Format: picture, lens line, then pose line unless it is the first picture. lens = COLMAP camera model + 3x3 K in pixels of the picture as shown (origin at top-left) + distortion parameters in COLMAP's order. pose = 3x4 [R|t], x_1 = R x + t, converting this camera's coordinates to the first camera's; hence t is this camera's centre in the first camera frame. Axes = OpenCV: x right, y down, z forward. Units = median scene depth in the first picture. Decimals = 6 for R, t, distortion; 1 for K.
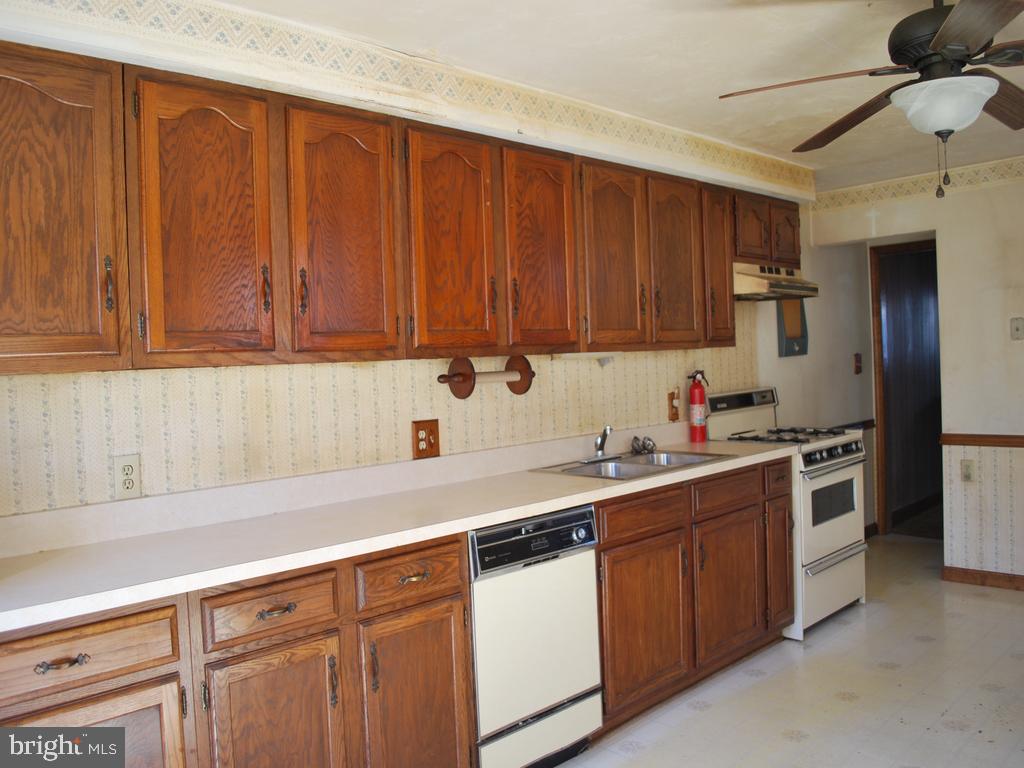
lens RADIAL K [[814.1, 0, 512.0], [0, 814.1, 384.0], [0, 0, 1]] dist [-0.082445, 0.002788]
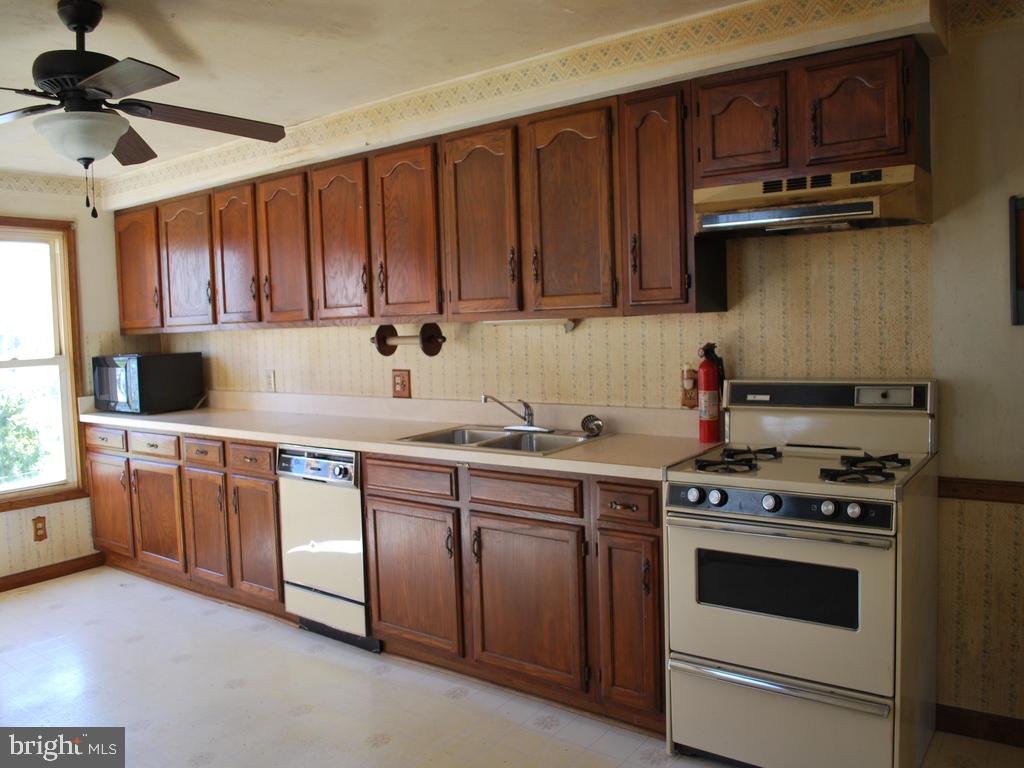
lens RADIAL K [[803.9, 0, 515.7], [0, 803.9, 363.6], [0, 0, 1]] dist [-0.087474, 0.010540]
pose [[0.174497, 0.096032, -0.979964, 1.054753], [0.004556, 0.995143, 0.098330, -0.081310], [0.984647, -0.021623, 0.173212, 0.836997]]
